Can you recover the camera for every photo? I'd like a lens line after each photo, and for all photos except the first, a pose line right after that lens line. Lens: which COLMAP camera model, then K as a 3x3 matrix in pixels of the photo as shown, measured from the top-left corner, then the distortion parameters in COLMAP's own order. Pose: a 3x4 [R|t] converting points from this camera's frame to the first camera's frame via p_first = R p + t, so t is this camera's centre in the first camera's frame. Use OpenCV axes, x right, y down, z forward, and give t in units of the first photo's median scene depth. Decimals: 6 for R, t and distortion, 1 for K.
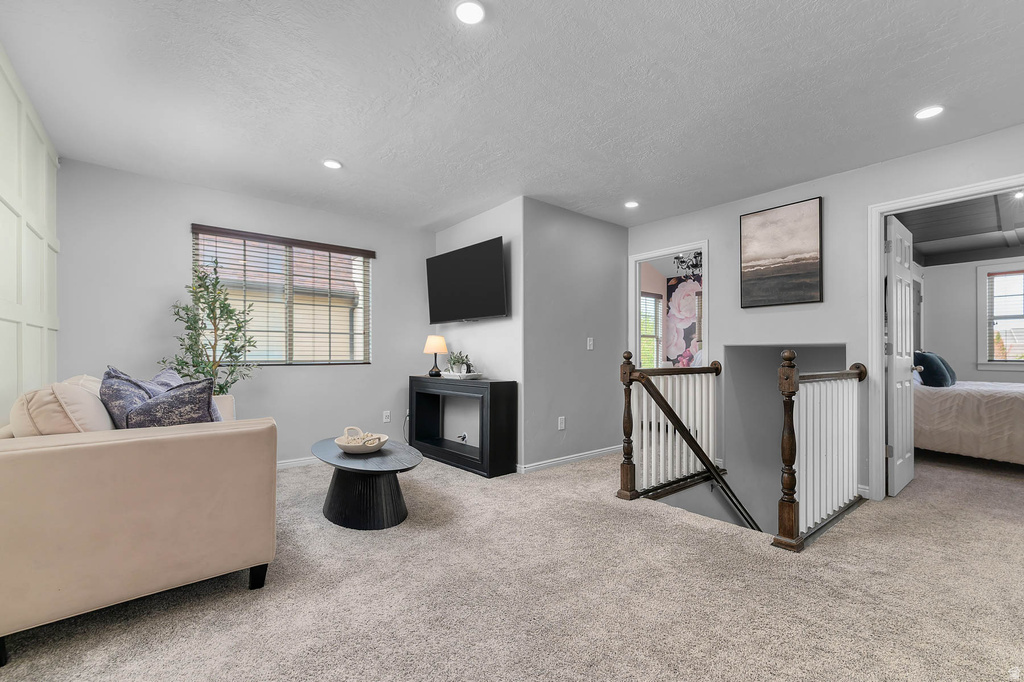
lens RADIAL K [[444.9, 0, 518.6], [0, 444.9, 354.8], [0, 0, 1]] dist [0.000123, -0.000278]
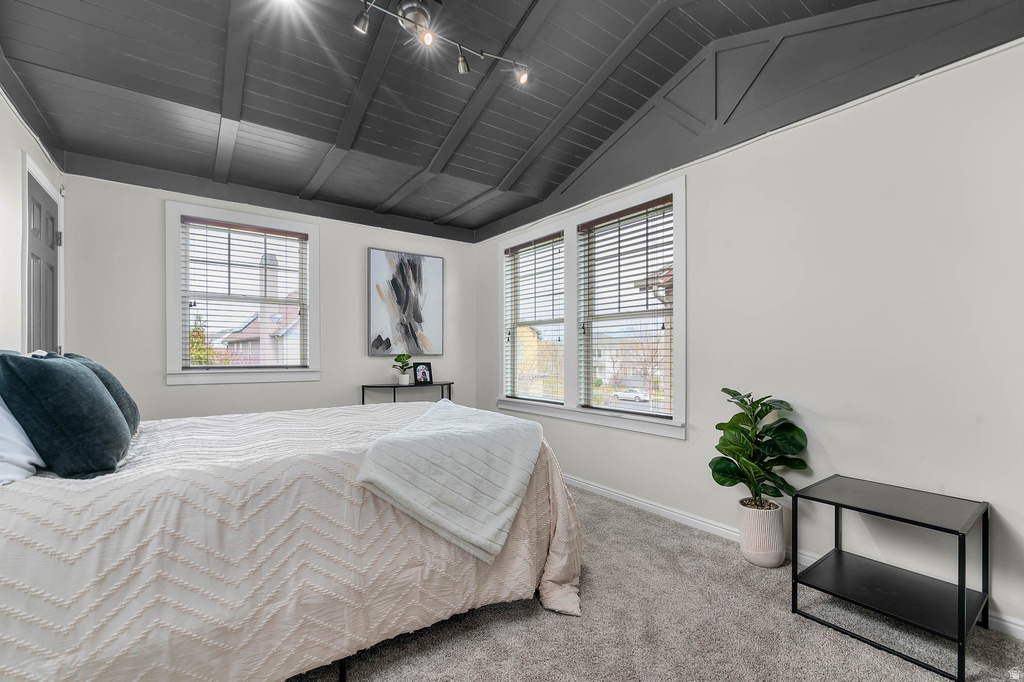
lens RADIAL K [[444.9, 0, 518.6], [0, 444.9, 354.8], [0, 0, 1]] dist [0.000123, -0.000278]
pose [[0.055405, -0.000435, 0.998464, 0.448008], [0.001836, 0.999998, 0.000334, -0.002754], [-0.998462, 0.001815, 0.055405, 0.473703]]
